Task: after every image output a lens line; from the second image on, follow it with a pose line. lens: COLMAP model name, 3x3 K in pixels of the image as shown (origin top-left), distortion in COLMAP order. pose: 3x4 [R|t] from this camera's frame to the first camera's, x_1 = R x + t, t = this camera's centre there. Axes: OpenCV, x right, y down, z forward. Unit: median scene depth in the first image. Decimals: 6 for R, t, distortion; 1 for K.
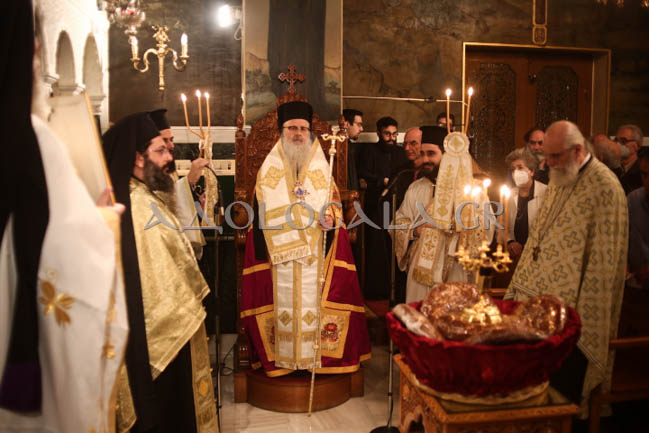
lens RADIAL K [[666.5, 0, 324.5], [0, 666.5, 216.5], [0, 0, 1]] dist [-0.147699, -0.006166]
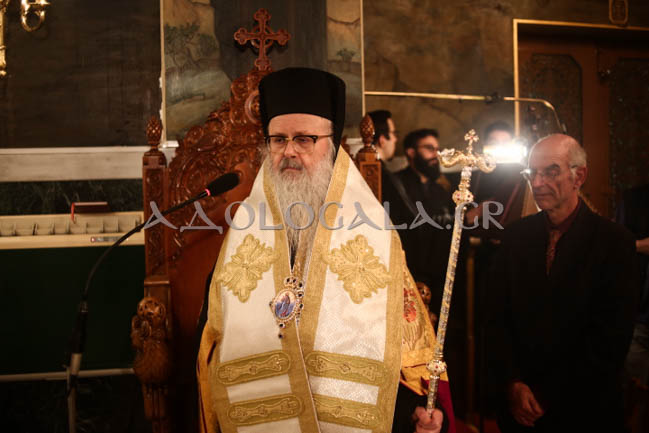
lens RADIAL K [[666.7, 0, 324.5], [0, 666.7, 216.5], [0, 0, 1]] dist [-0.129886, 0.009279]
pose [[0.997785, -0.026718, 0.060913, -0.036287], [0.029760, 0.998326, -0.049586, -0.056178], [-0.059486, 0.051289, 0.996911, 0.522136]]
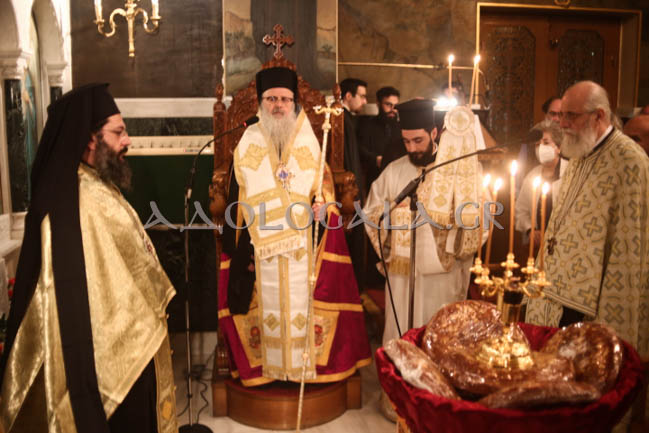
lens RADIAL K [[666.7, 0, 324.5], [0, 666.7, 216.5], [0, 0, 1]] dist [-0.129886, 0.009279]
pose [[0.999861, -0.002614, -0.016463, 0.023660], [0.003296, 0.999131, 0.041542, -0.015929], [0.016340, -0.041591, 0.999001, 0.129716]]
